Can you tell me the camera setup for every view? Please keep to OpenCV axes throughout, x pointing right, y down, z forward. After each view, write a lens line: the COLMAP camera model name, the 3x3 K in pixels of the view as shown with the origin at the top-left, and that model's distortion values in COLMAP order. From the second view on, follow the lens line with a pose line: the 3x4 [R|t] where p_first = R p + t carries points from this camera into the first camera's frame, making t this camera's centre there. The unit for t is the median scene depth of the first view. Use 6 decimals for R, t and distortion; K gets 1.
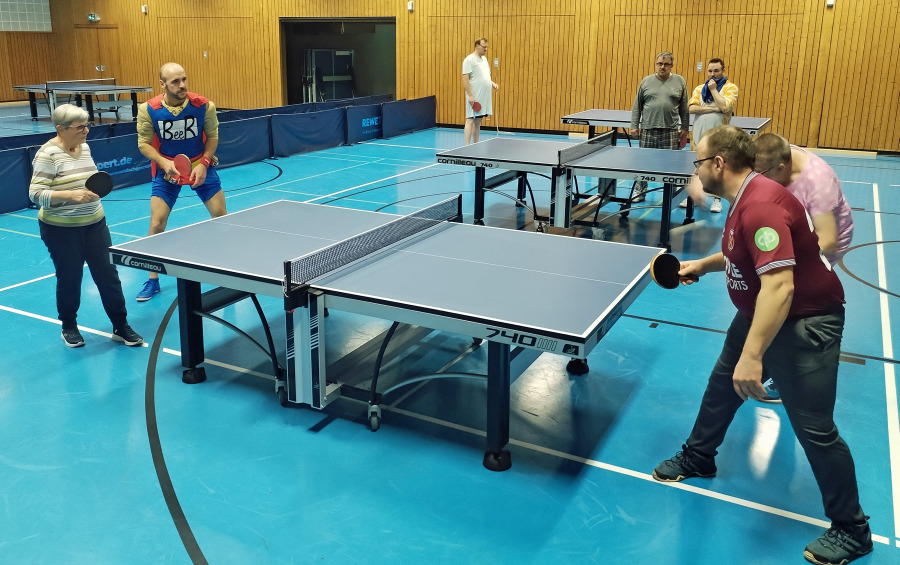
lens RADIAL K [[779.4, 0, 429.2], [0, 779.4, 238.6], [0, 0, 1]] dist [-0.001417, 0.008397]
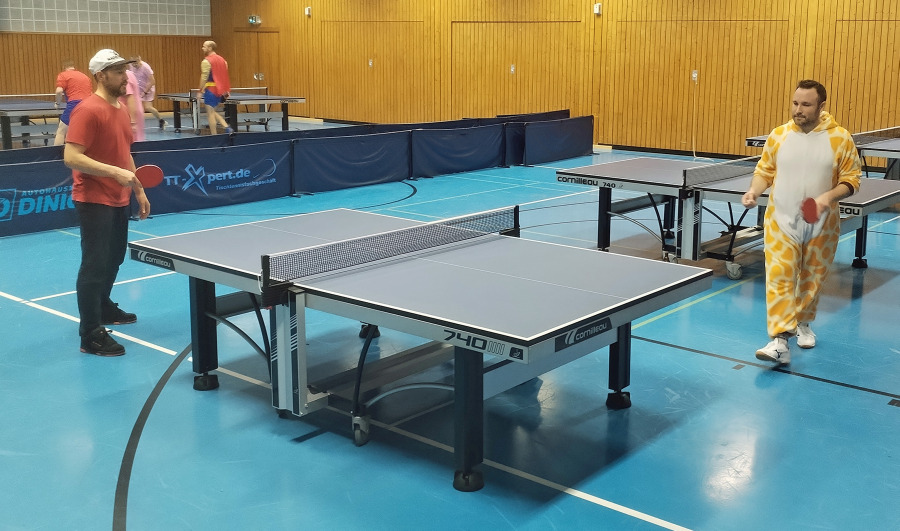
lens RADIAL K [[958.8, 0, 536.8], [0, 958.8, 230.3], [0, 0, 1]] dist [0.013985, 0.000000]
pose [[0.988844, 0.037226, -0.144231, 0.241184], [-0.046774, 0.996893, -0.063380, 0.043480], [0.141424, 0.069420, 0.987512, -0.097995]]
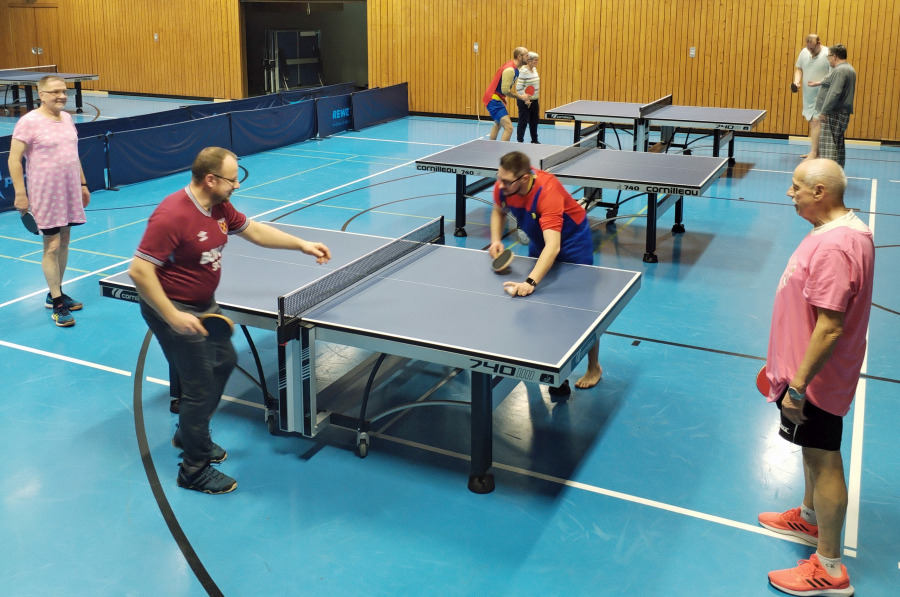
lens RADIAL K [[896.1, 0, 429.3], [0, 896.1, 181.0], [0, 0, 1]] dist [0.000253, 0.000000]
pose [[0.999468, -0.012985, 0.029909, -0.010992], [0.014457, 0.998667, -0.049546, -0.048804], [-0.029226, 0.049952, 0.998324, -0.172272]]
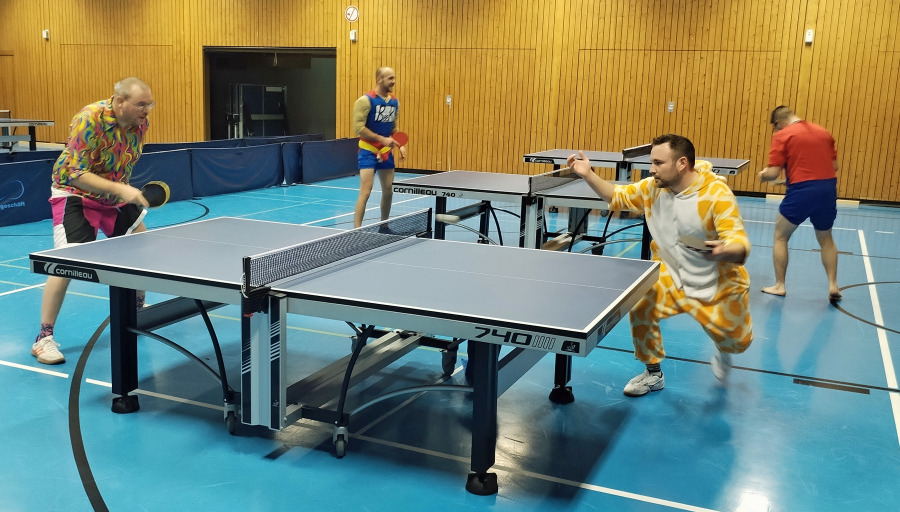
lens RADIAL K [[878.6, 0, 424.8], [0, 878.6, 278.0], [0, 0, 1]] dist [0.001418, 0.000000]
pose [[0.997475, 0.007160, 0.070659, -0.038281], [-0.004307, 0.999172, -0.040449, 0.068766], [-0.070890, 0.040042, 0.996680, -0.001174]]
